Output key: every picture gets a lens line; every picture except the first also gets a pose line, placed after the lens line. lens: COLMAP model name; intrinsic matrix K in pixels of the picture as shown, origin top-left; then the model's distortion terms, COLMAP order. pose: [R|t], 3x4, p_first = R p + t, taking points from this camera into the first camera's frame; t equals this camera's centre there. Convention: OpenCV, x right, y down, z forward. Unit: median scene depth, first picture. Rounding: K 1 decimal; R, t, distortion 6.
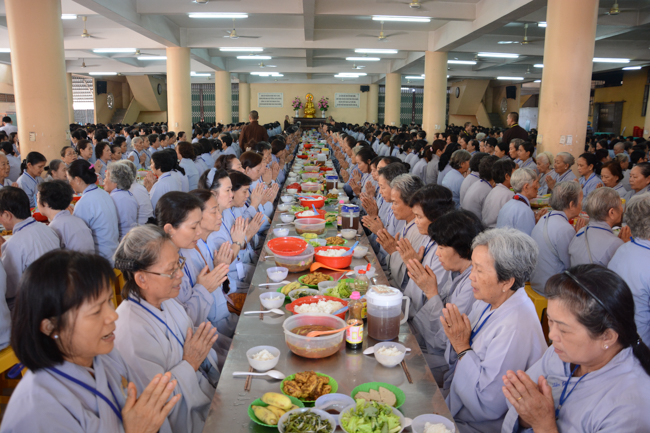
lens RADIAL K [[559.8, 0, 324.8], [0, 559.8, 216.2], [0, 0, 1]] dist [0.008461, 0.011744]
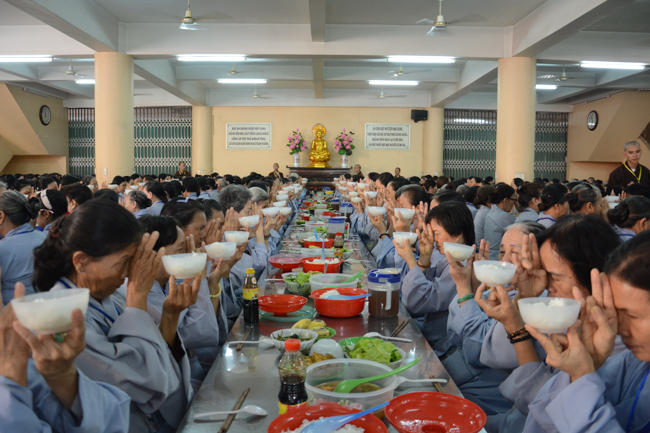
lens RADIAL K [[559.8, 0, 325.2], [0, 559.8, 216.9], [0, 0, 1]] dist [0.008461, 0.011744]
pose [[0.999734, 0.002944, -0.022875, -0.008427], [-0.004598, 0.997352, -0.072575, -0.087407], [0.022600, 0.072660, 0.997101, 0.453281]]
